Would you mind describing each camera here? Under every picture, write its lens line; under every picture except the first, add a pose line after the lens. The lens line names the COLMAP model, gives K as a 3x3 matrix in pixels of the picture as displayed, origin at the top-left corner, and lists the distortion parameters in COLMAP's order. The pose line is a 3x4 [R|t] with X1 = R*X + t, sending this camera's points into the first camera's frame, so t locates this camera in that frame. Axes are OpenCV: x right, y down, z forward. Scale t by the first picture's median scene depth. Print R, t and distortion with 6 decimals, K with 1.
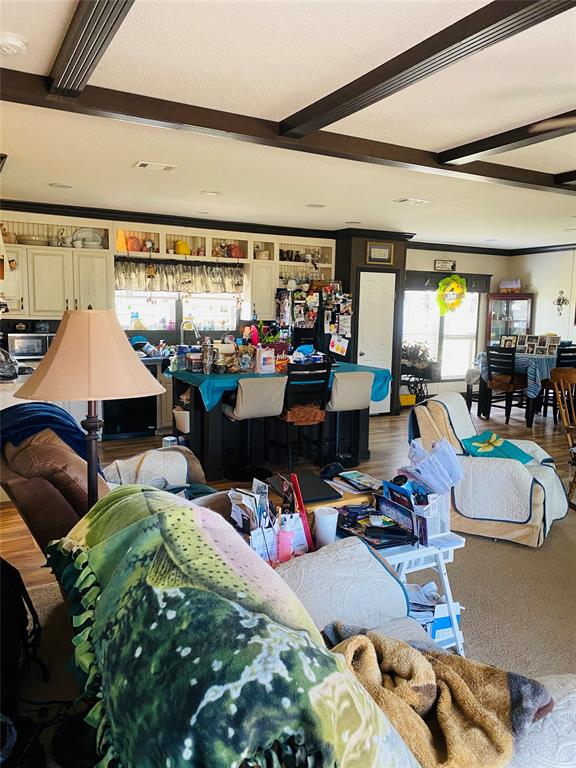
lens RADIAL K [[584.2, 0, 283.5], [0, 584.2, 374.7], [0, 0, 1]] dist [0.001051, -0.006378]
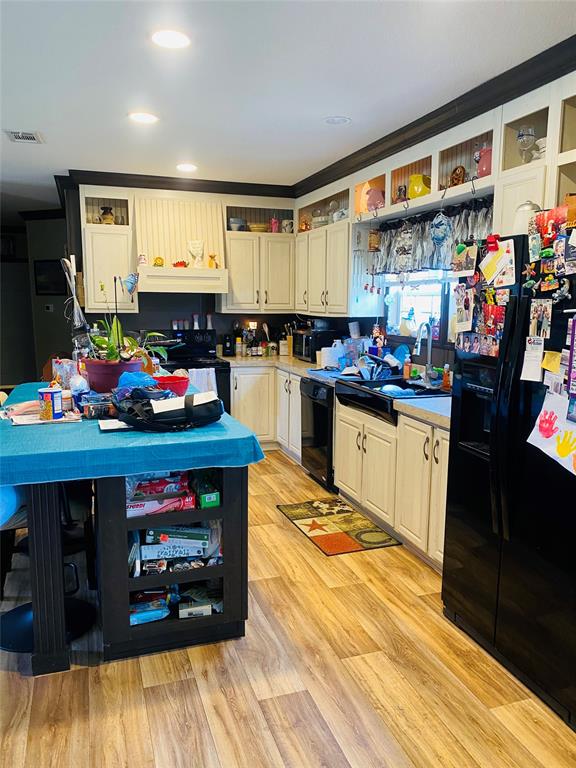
lens RADIAL K [[584.2, 0, 283.5], [0, 584.2, 374.7], [0, 0, 1]] dist [0.001051, -0.006378]
pose [[-0.175516, 0.117303, -0.977463, 0.368624], [-0.115223, 0.983604, 0.138730, -0.098987], [0.977710, 0.136976, -0.159122, 0.929094]]
